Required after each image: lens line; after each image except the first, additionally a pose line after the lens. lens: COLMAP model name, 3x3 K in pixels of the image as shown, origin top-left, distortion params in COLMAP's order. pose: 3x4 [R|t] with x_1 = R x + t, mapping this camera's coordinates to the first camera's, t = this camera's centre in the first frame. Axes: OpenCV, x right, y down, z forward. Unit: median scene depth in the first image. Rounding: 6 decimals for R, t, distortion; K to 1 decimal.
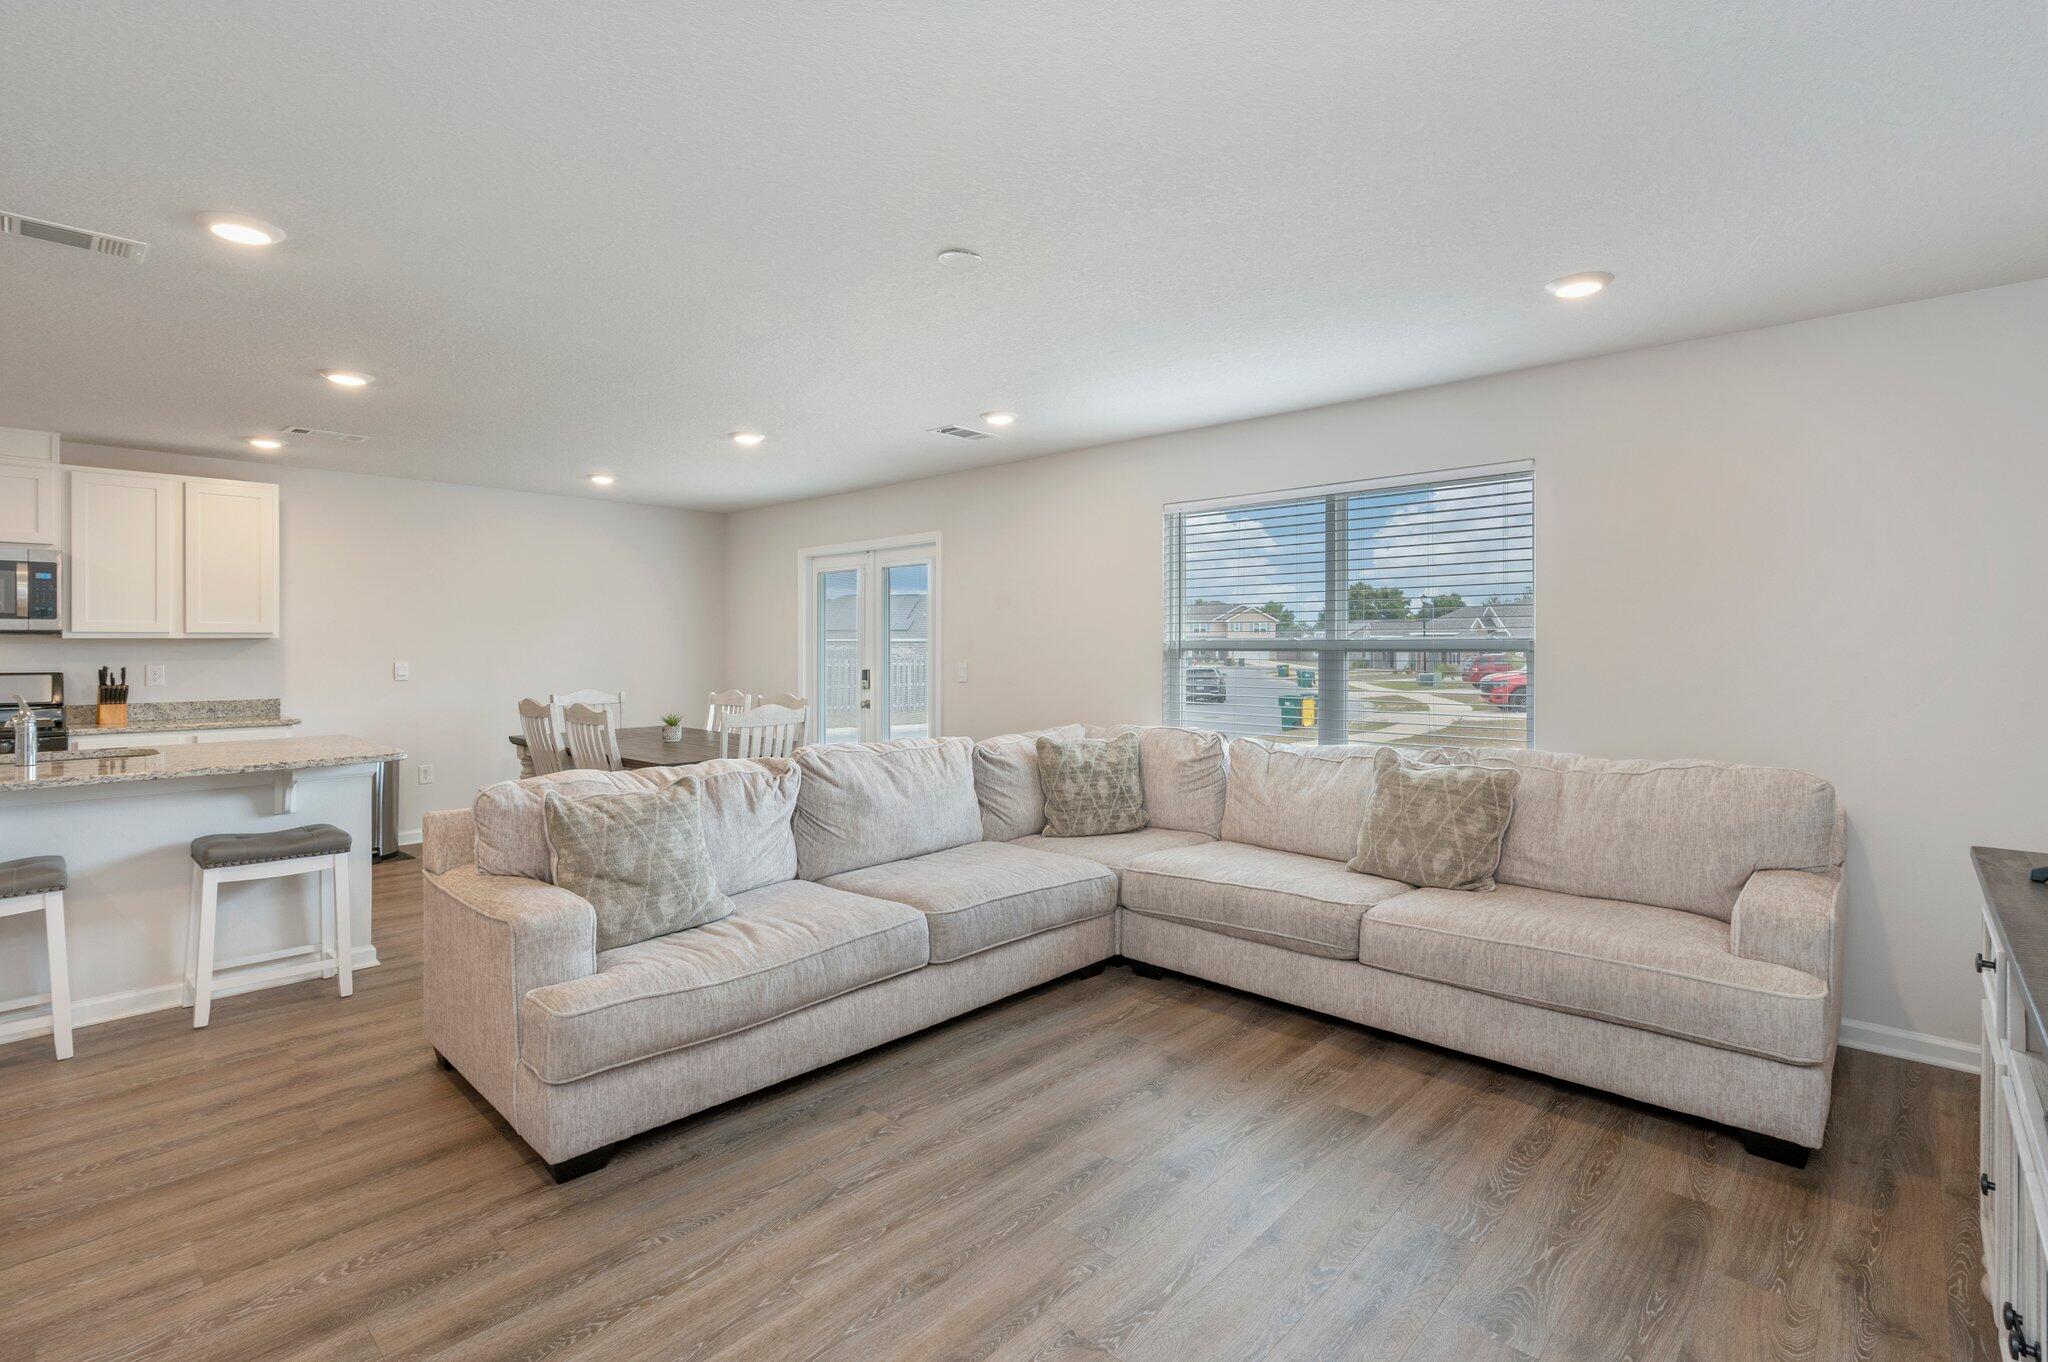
lens RADIAL K [[960.7, 0, 1054.1], [0, 960.7, 645.4], [0, 0, 1]] dist [-0.002784, 0.000872]
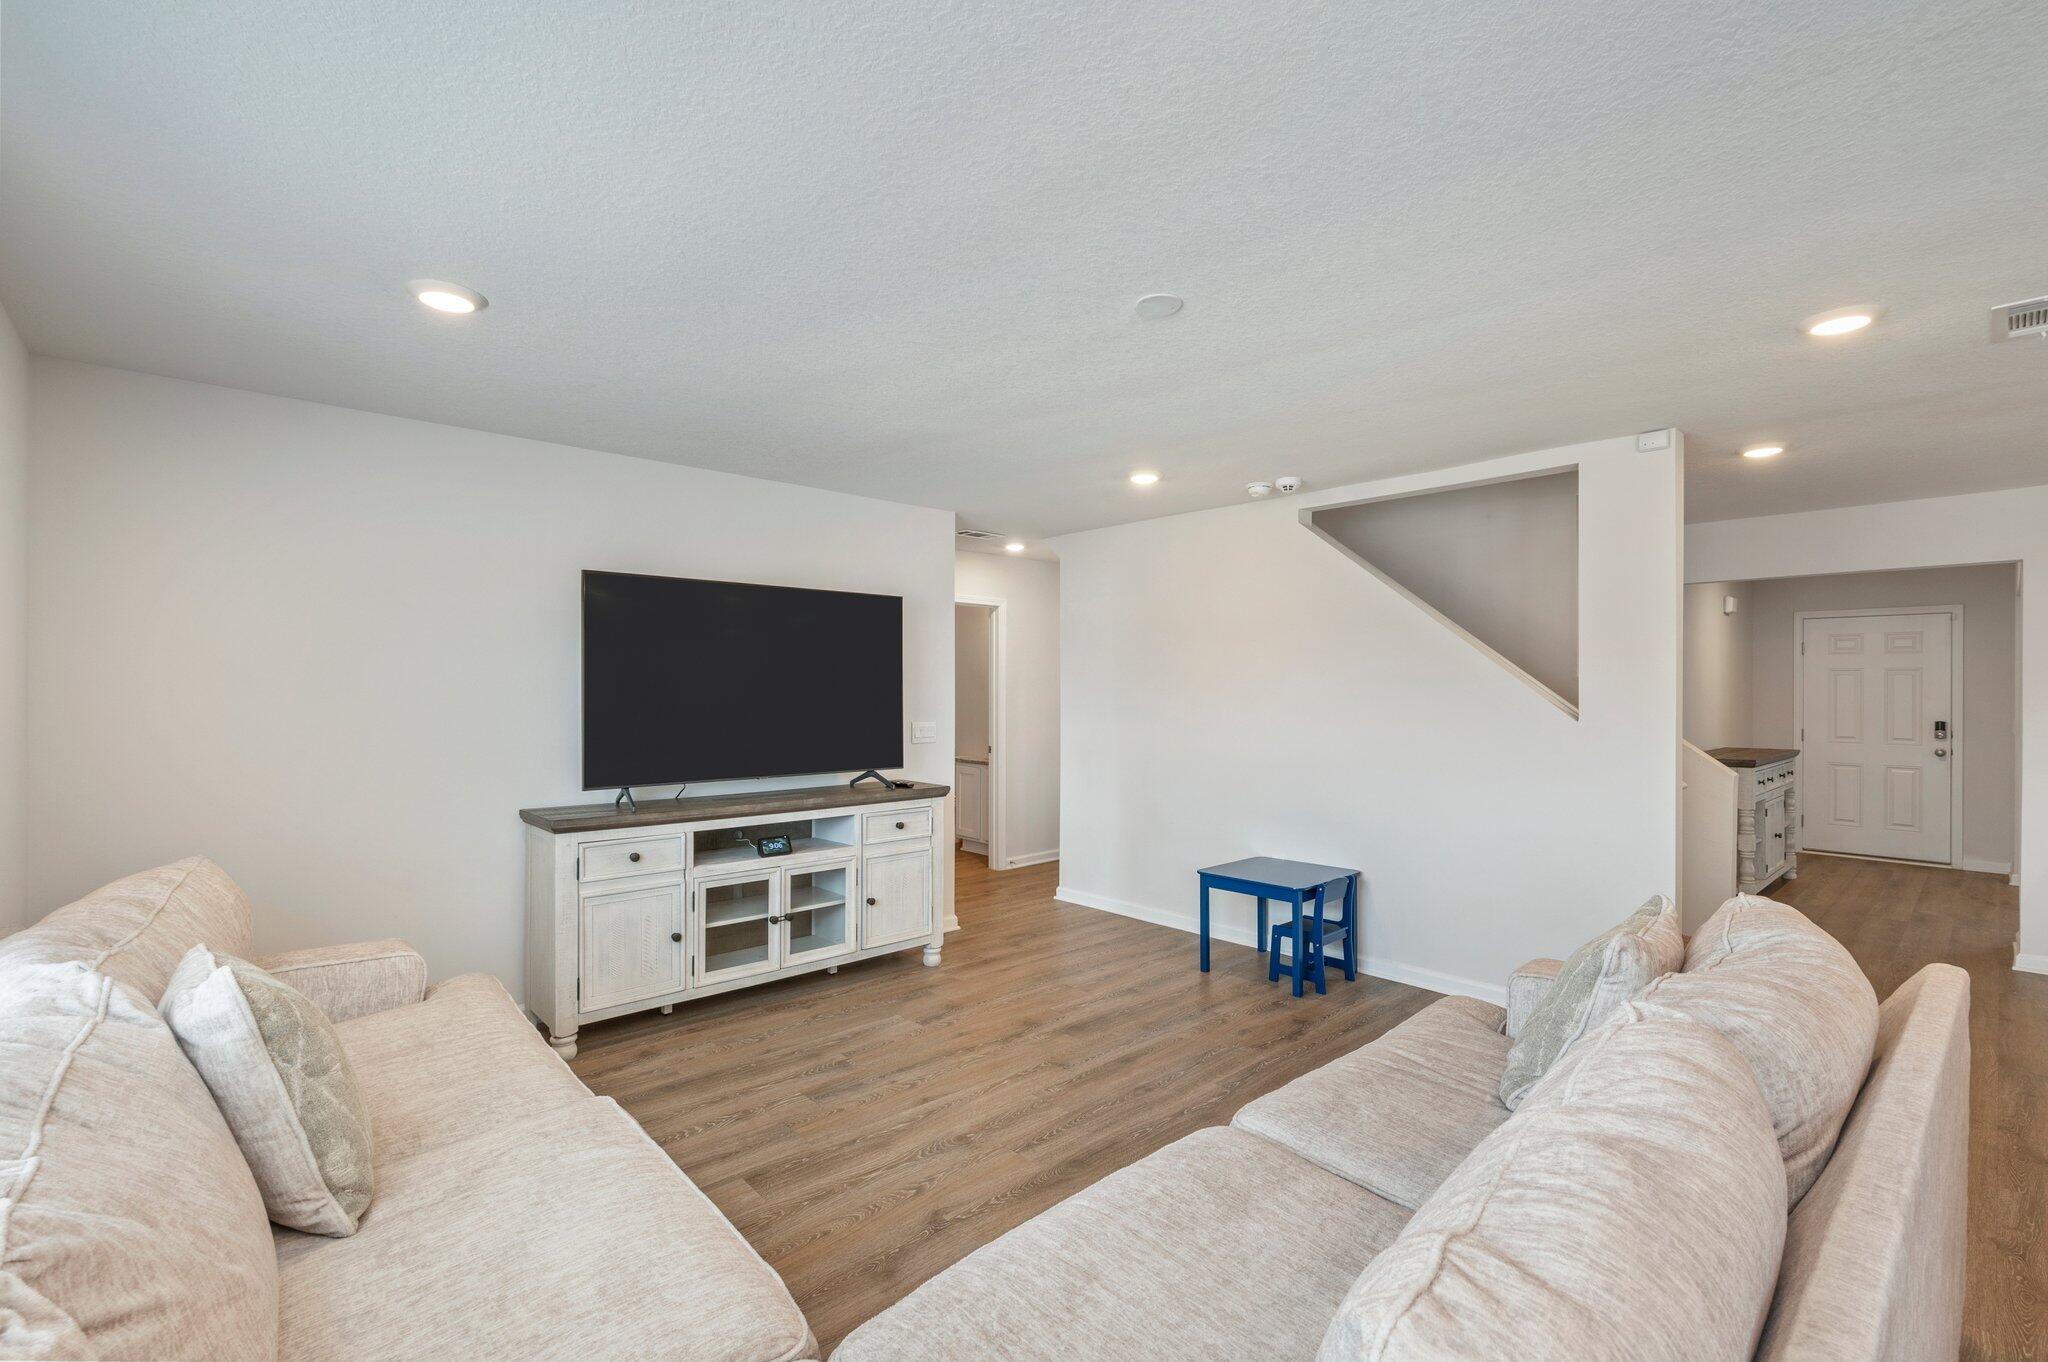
lens RADIAL K [[876.7, 0, 1008.9], [0, 876.7, 685.9], [0, 0, 1]] dist [-0.001012, 0.000321]
pose [[-0.991709, -0.002531, 0.128480, -0.038757], [-0.003263, 0.999980, -0.005491, -0.014189], [-0.128464, -0.005864, -0.991697, 1.129411]]
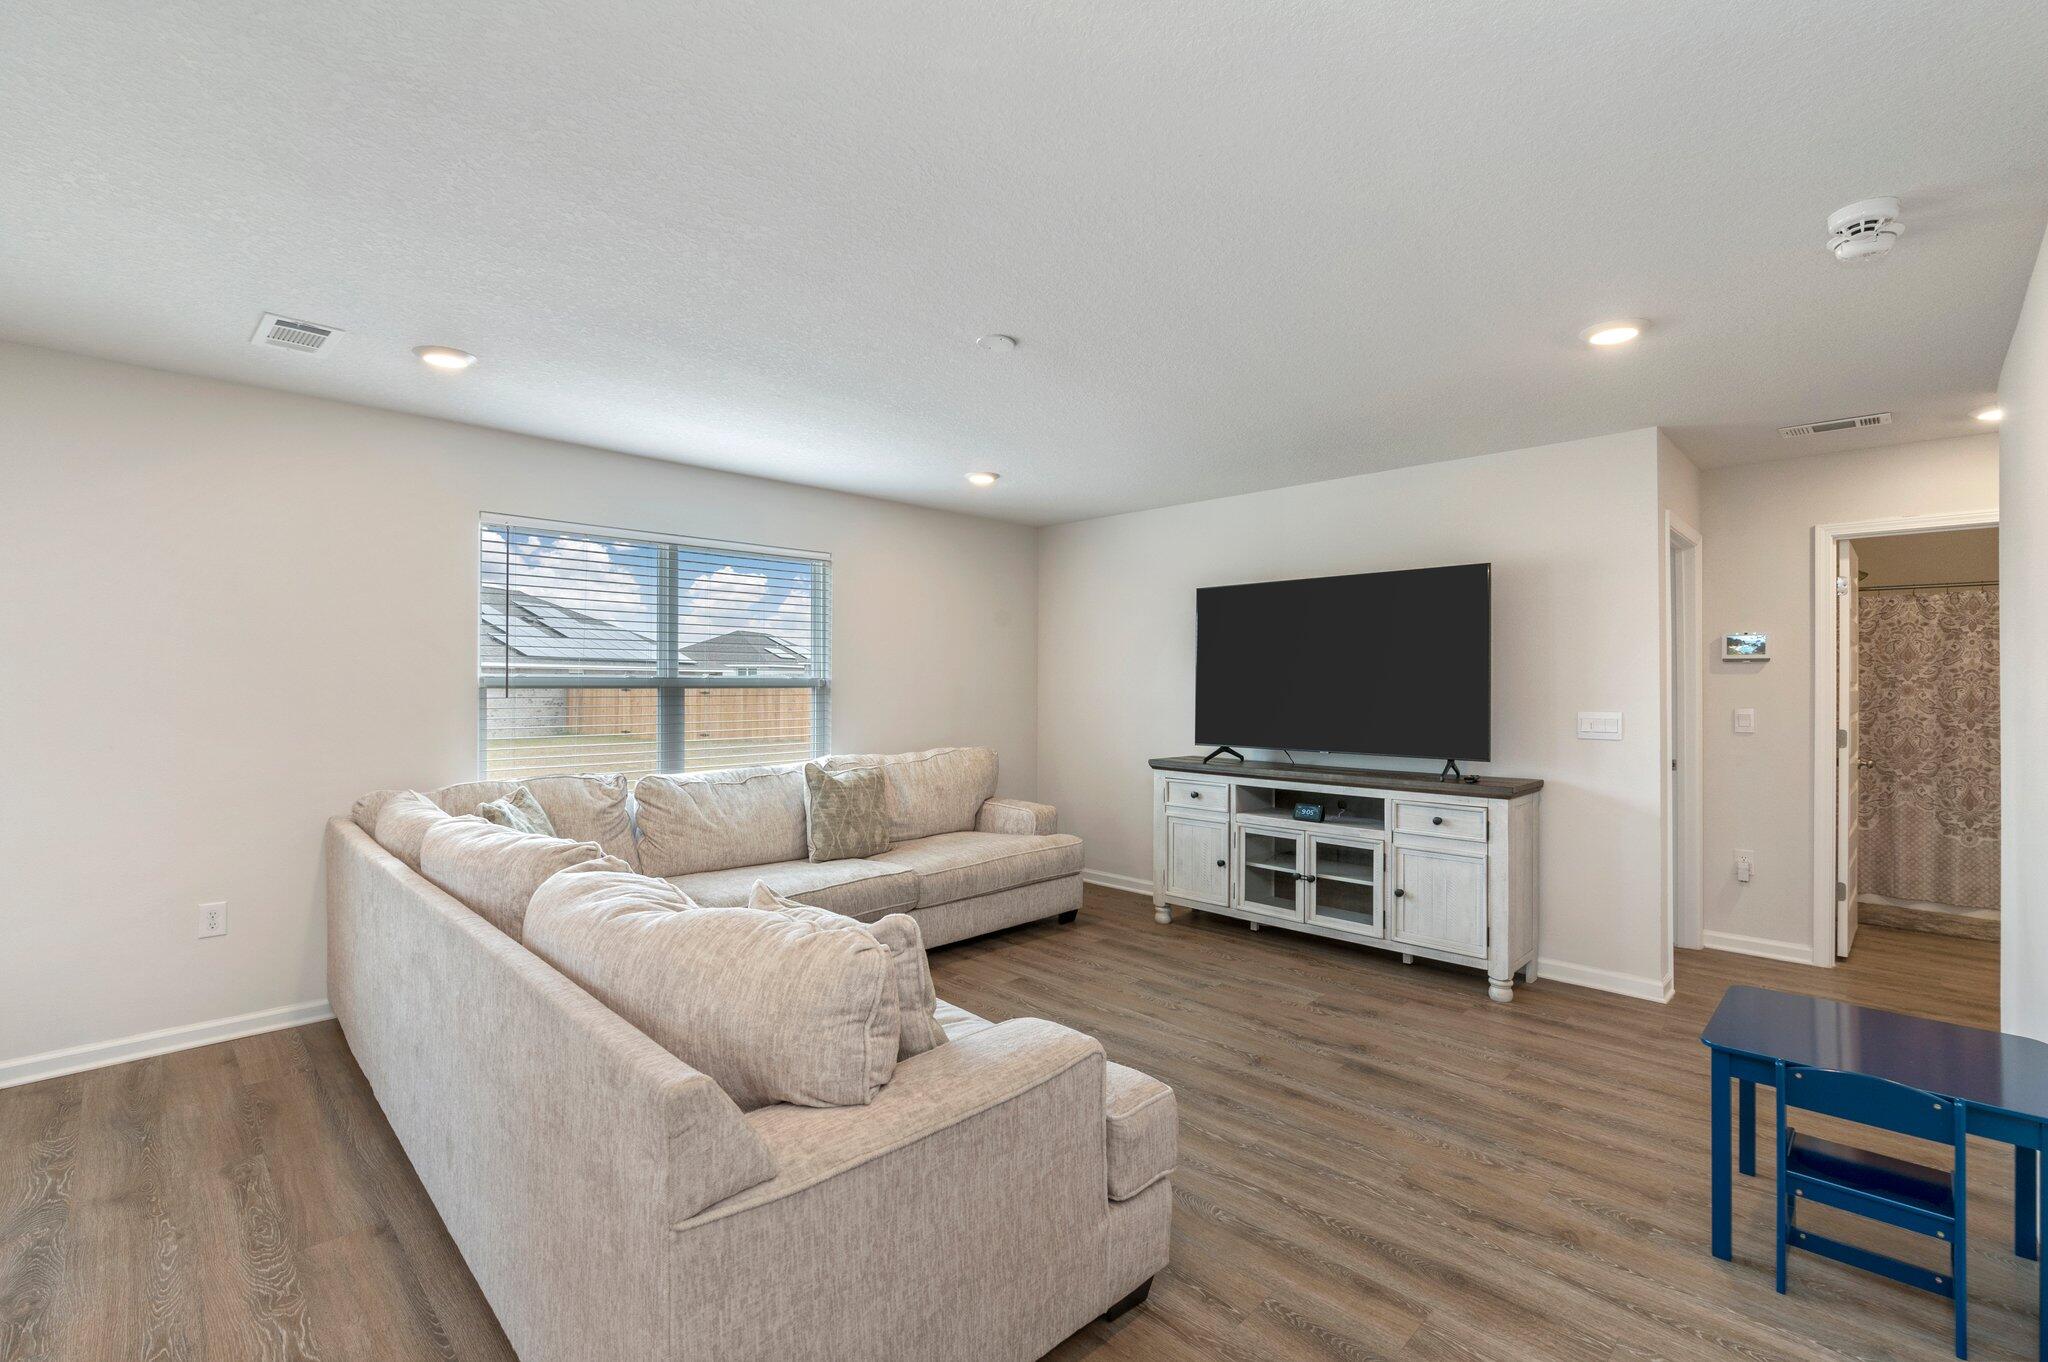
lens RADIAL K [[876.7, 0, 1037.9], [0, 876.7, 677.8], [0, 0, 1]] dist [-0.001012, 0.000321]
pose [[0.041474, 0.006673, 0.999117, -0.679700], [-0.004182, 0.999970, -0.006505, 0.000195], [-0.999131, -0.003908, 0.041501, 0.548303]]
